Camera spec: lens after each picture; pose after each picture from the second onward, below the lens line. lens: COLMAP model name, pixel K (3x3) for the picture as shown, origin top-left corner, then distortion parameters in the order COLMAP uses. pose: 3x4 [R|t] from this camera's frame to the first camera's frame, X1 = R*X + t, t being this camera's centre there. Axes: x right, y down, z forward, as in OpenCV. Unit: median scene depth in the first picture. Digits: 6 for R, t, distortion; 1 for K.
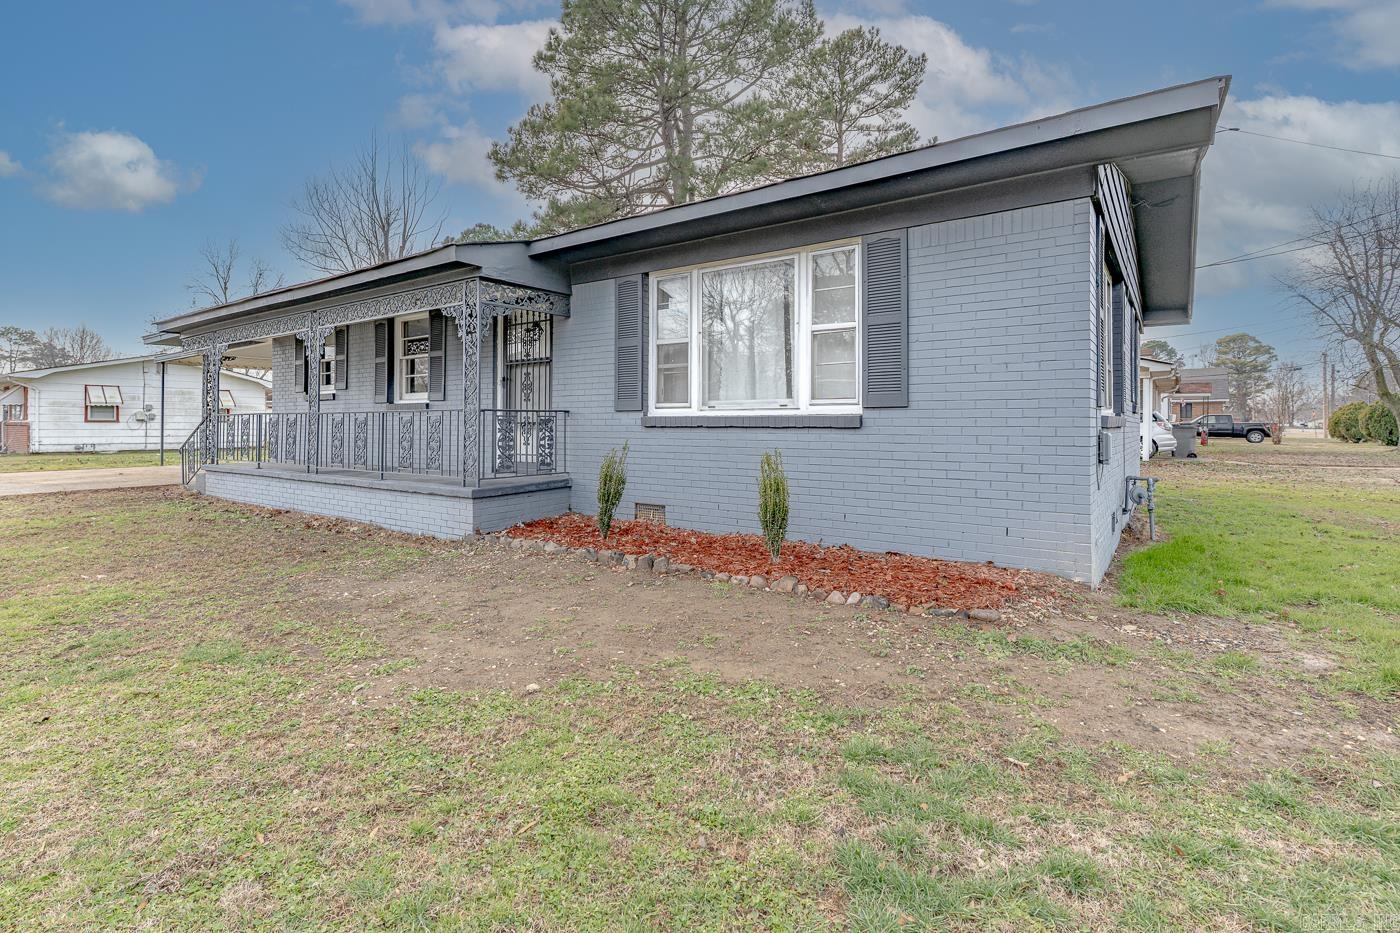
lens RADIAL K [[674.9, 0, 671.0], [0, 674.9, 404.9], [0, 0, 1]] dist [0.001475, 0.000410]
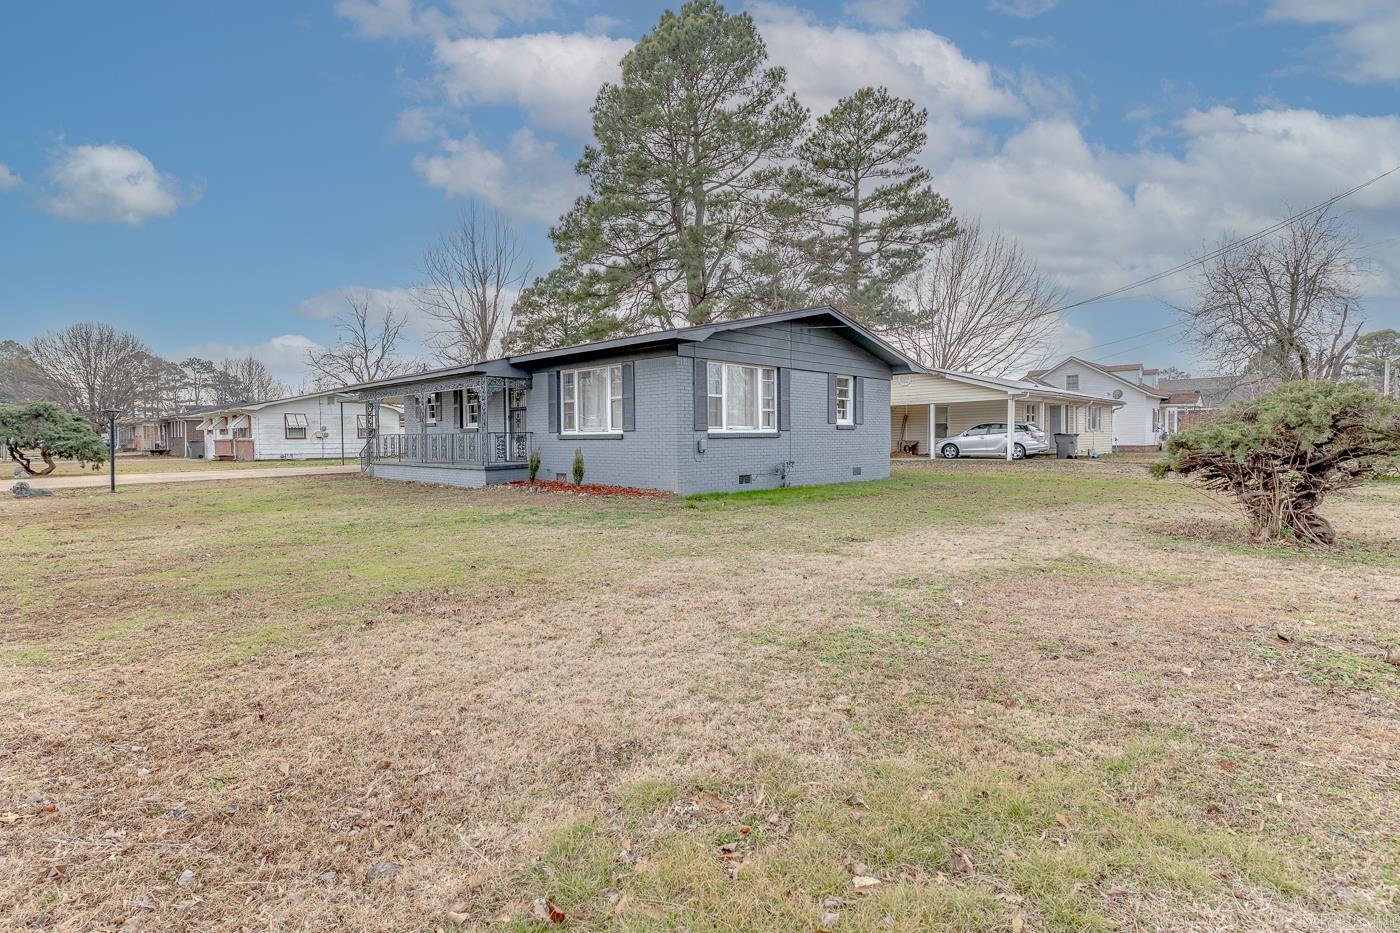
lens RADIAL K [[704.4, 0, 685.1], [0, 704.4, 447.3], [0, 0, 1]] dist [-0.000696, 0.000017]
pose [[0.988402, -0.007690, -0.151663, 0.613057], [0.014574, 0.998911, 0.044331, -0.032857], [0.151157, -0.046028, 0.987438, -1.053597]]
